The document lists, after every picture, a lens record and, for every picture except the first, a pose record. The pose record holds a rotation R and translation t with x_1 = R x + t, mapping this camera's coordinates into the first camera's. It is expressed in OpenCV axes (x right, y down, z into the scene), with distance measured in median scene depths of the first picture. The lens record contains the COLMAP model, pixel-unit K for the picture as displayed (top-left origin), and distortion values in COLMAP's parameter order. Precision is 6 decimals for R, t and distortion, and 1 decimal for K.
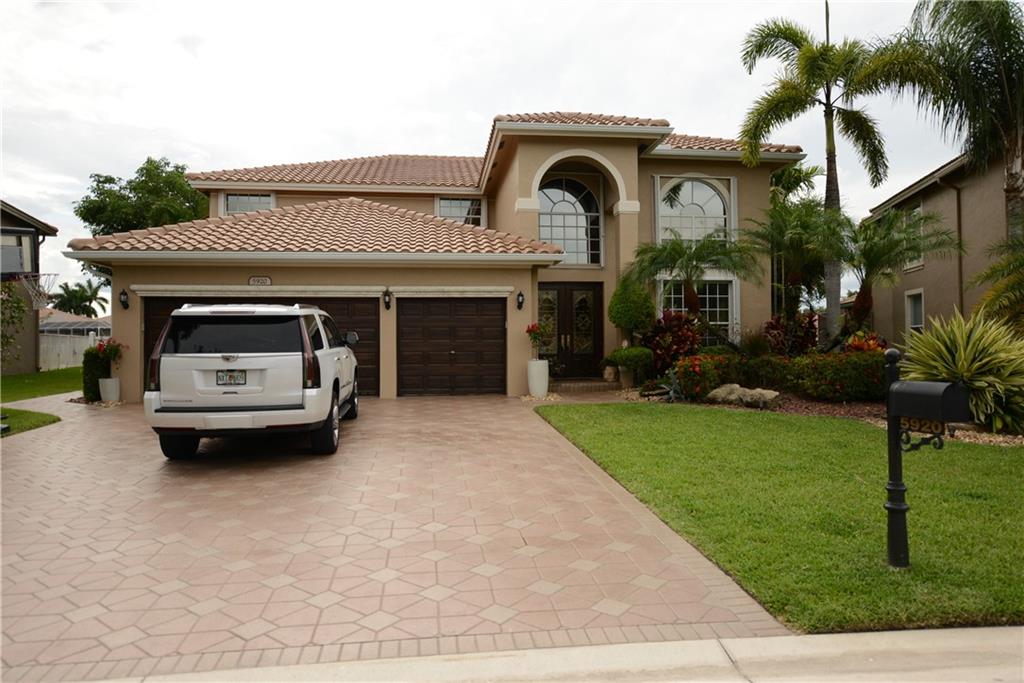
lens RADIAL K [[674.3, 0, 512.0], [0, 674.3, 341.5], [0, 0, 1]] dist [0.002118, -0.000360]
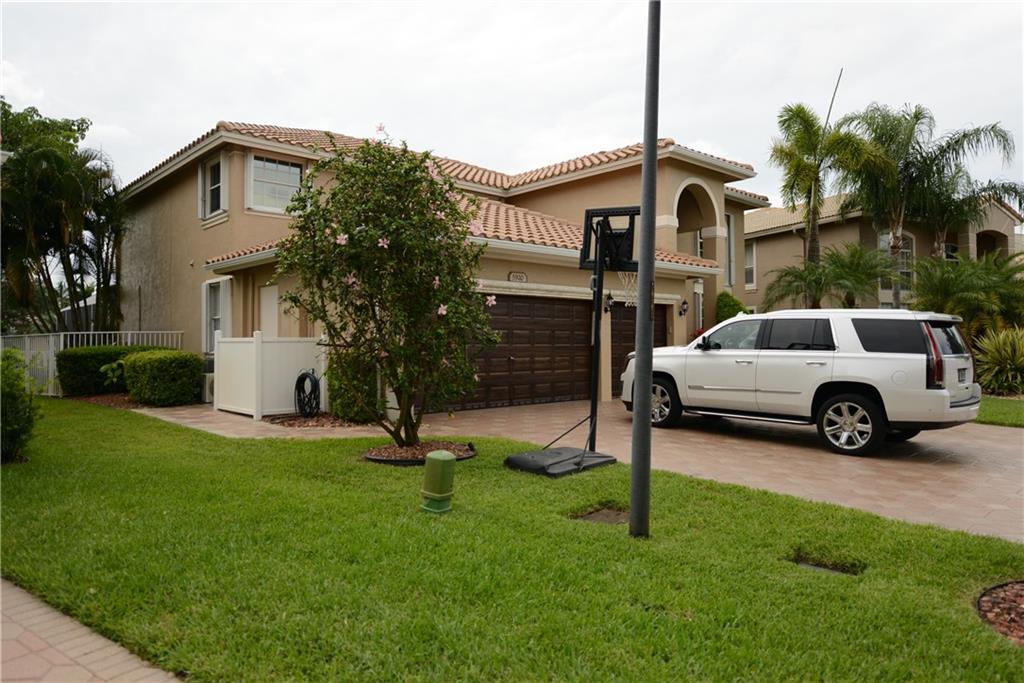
lens RADIAL K [[674.3, 0, 512.0], [0, 674.3, 341.5], [0, 0, 1]] dist [0.002118, -0.000360]
pose [[0.809577, 0.003908, 0.587000, -0.862270], [-0.001265, 0.999987, -0.004913, 0.000450], [-0.587012, 0.003235, 0.809572, 0.262283]]
